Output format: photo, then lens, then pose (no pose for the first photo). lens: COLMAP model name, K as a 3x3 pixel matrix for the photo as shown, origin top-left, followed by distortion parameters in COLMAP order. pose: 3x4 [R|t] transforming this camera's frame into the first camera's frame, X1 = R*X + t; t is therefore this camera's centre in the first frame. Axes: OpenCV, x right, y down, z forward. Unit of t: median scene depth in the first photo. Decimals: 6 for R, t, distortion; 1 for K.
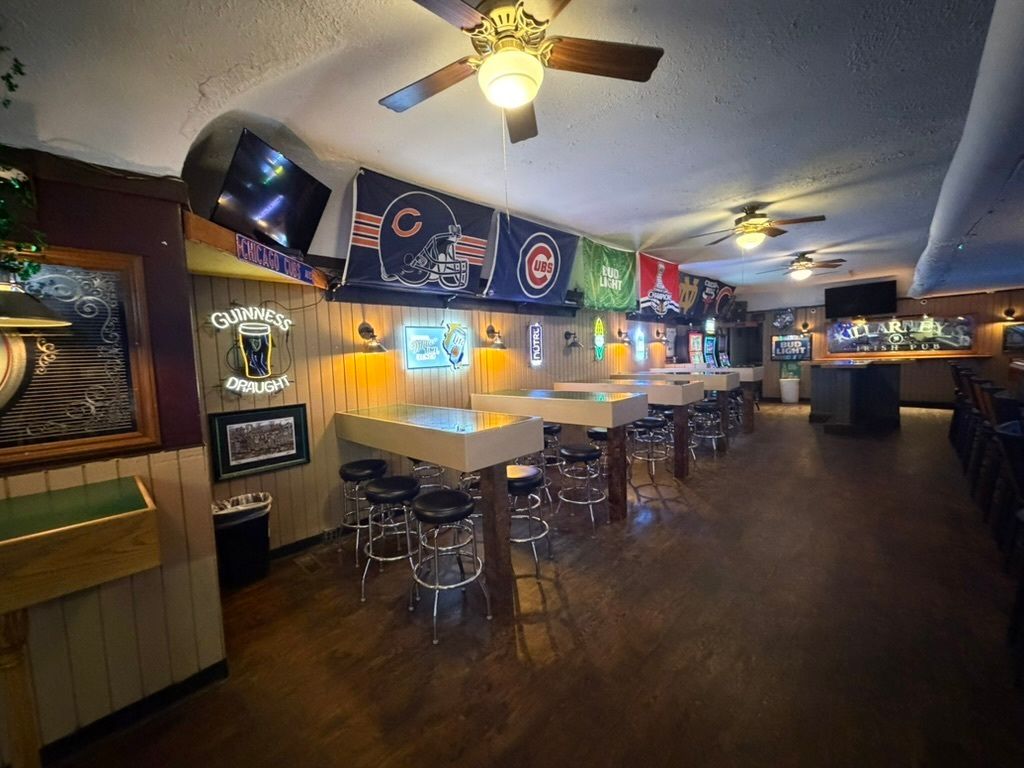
lens RADIAL K [[407.4, 0, 512.0], [0, 407.4, 384.0], [0, 0, 1]] dist [0.001015, -0.000041]
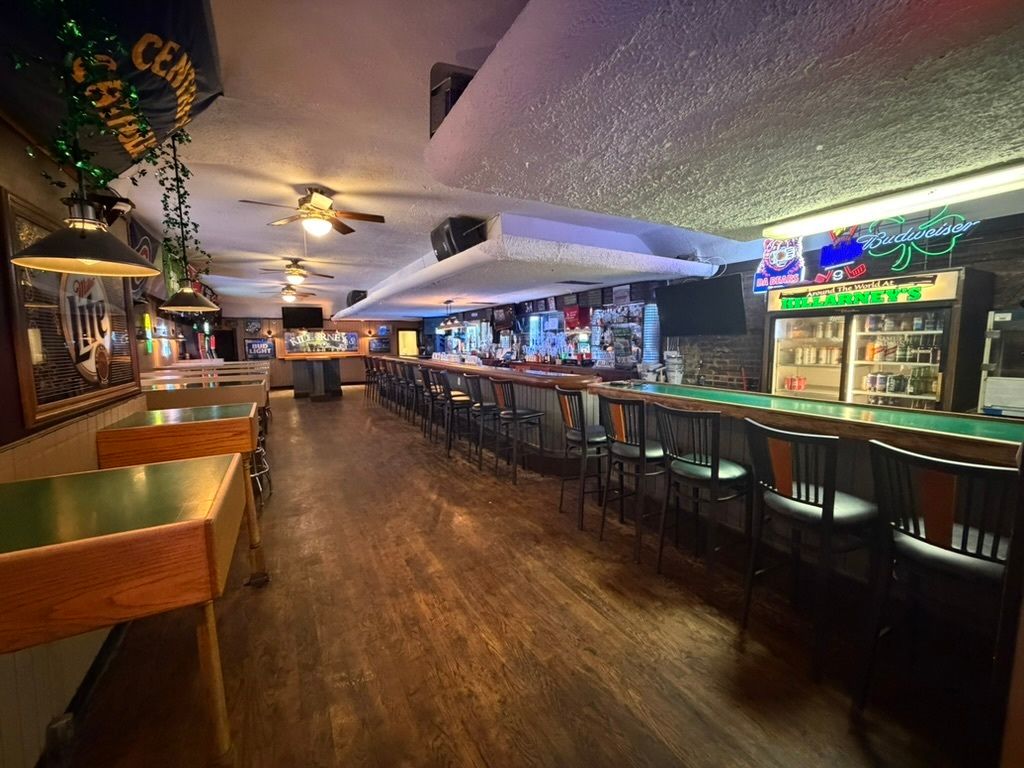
lens RADIAL K [[406.5, 0, 504.9], [0, 406.5, 383.0], [0, 0, 1]] dist [0.000972, 0.000030]
pose [[0.288768, -0.057839, 0.955650, -0.388872], [0.070706, 0.996736, 0.038961, 0.028567], [-0.954785, 0.056319, 0.291915, -0.130502]]
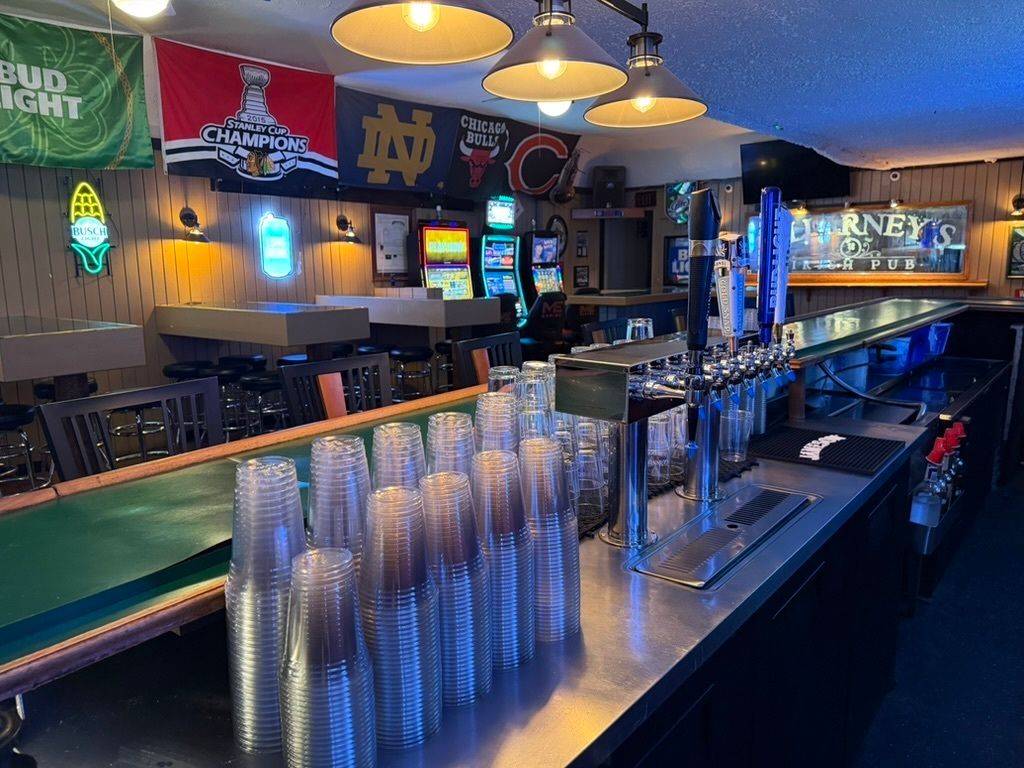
lens RADIAL K [[714.8, 0, 512.0], [0, 714.8, 384.0], [0, 0, 1]] dist [0.067367, -0.086041]
pose [[0.997901, 0.015363, 0.062904, 0.470815], [-0.021186, 0.995443, 0.092975, -0.014965], [-0.061189, -0.094112, 0.993679, 0.099063]]
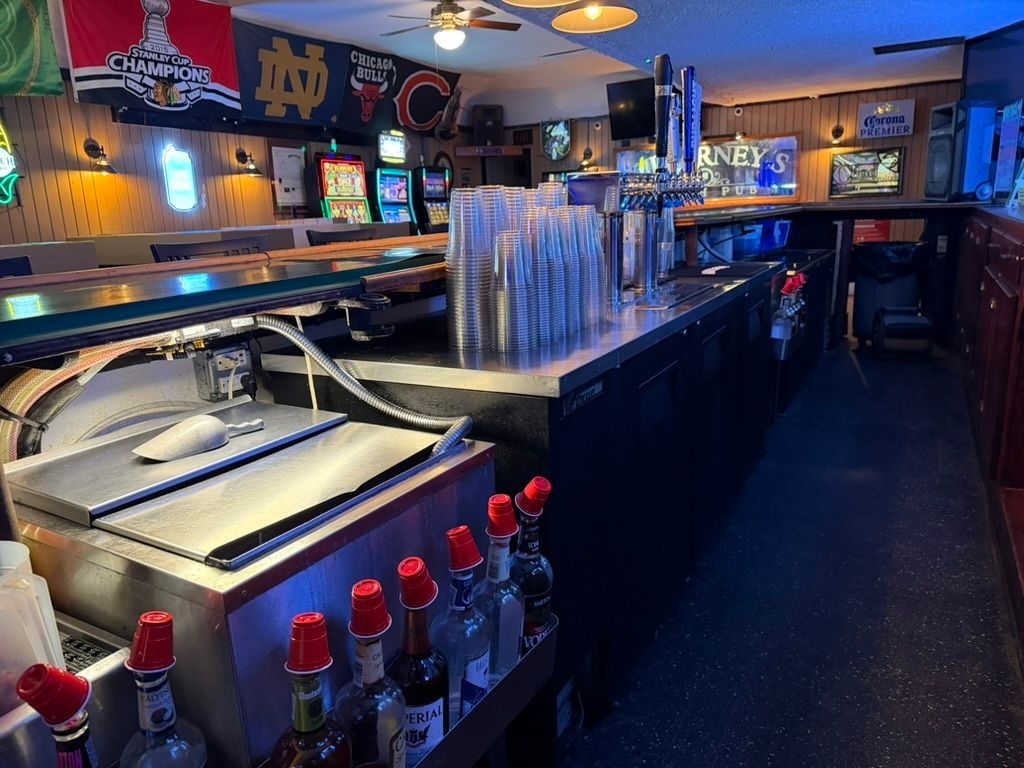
lens RADIAL K [[721.6, 0, 512.0], [0, 721.6, 384.0], [0, 0, 1]] dist [0.000419, -0.000890]
pose [[0.969061, -0.056609, 0.240241, 0.416063], [0.020531, 0.988458, 0.150100, 0.023888], [-0.245965, -0.140523, 0.959038, 0.025999]]
